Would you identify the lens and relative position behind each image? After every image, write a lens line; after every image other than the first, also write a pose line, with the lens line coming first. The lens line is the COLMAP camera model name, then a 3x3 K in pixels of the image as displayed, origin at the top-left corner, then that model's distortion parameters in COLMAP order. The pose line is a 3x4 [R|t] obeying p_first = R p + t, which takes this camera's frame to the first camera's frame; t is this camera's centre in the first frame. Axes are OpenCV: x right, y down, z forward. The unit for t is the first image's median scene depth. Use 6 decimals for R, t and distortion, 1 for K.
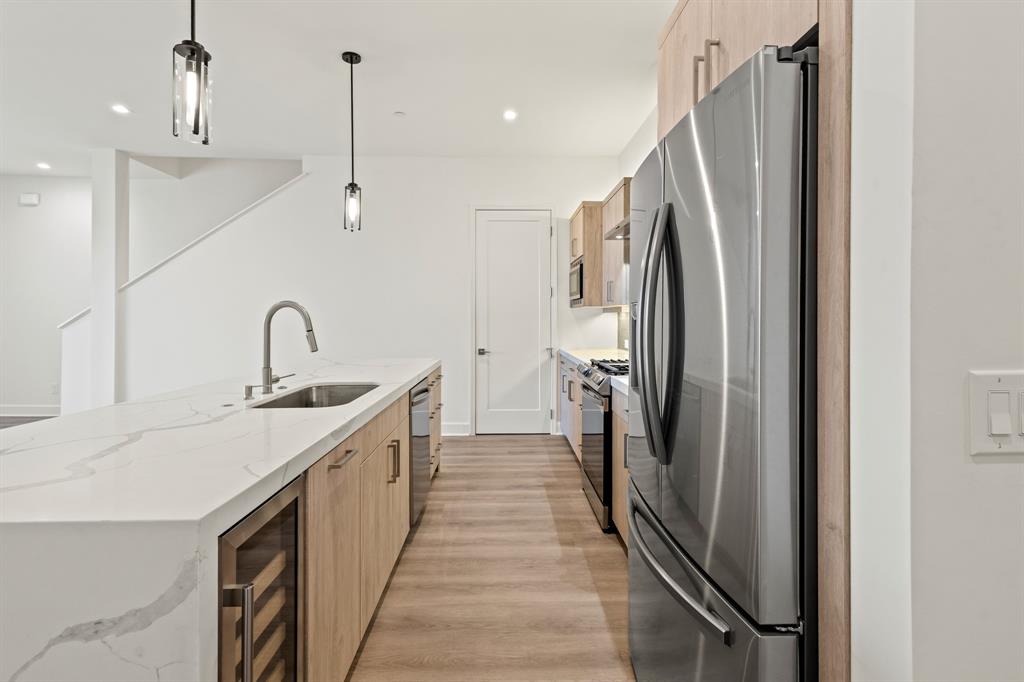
lens RADIAL K [[479.7, 0, 514.2], [0, 479.7, 318.9], [0, 0, 1]] dist [-0.000119, -0.000344]
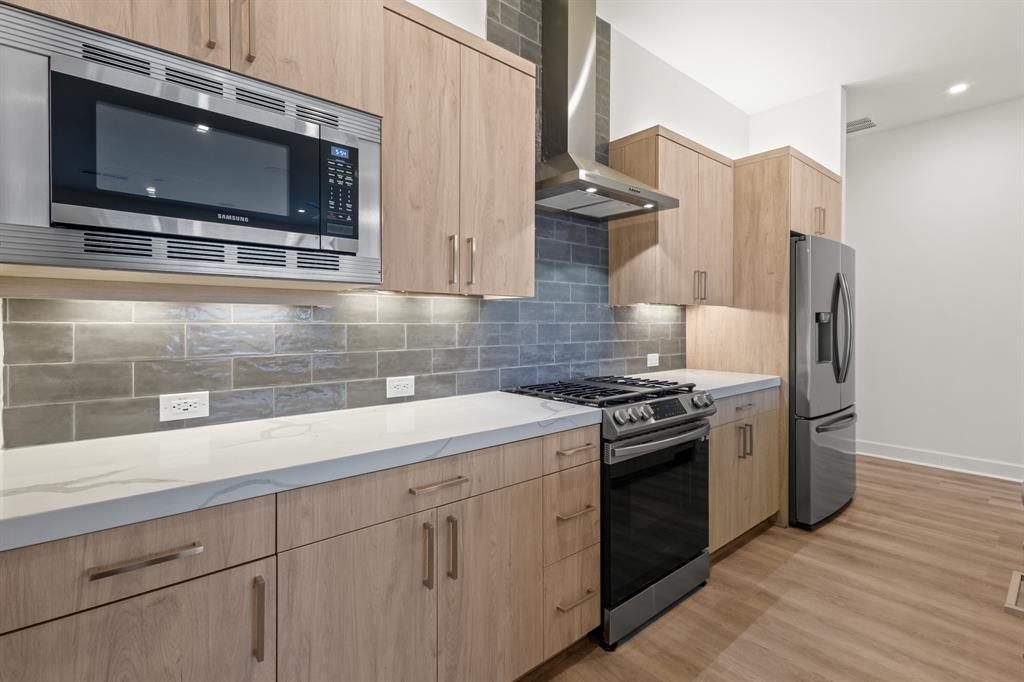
lens RADIAL K [[475.2, 0, 512.0], [0, 475.2, 341.0], [0, 0, 1]] dist [0.001973, -0.000112]
pose [[-0.624848, -0.029443, 0.780191, -0.202150], [0.002287, 0.999215, 0.039540, -0.001617], [-0.780743, 0.026491, -0.624291, 1.561721]]
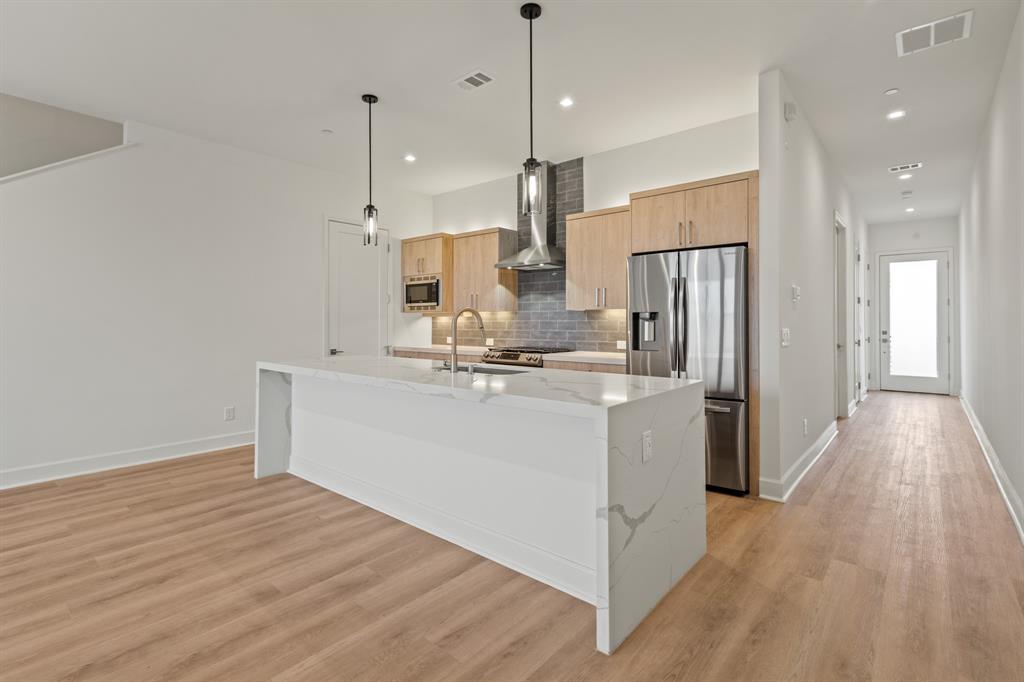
lens RADIAL K [[484.7, 0, 512.9], [0, 484.7, 322.5], [0, 0, 1]] dist [0.002985, 0.000370]
pose [[0.670943, -0.001129, 0.741508, -0.988825], [0.002690, 0.999996, -0.000911, 0.007024], [-0.741504, 0.002605, 0.670943, -0.058906]]
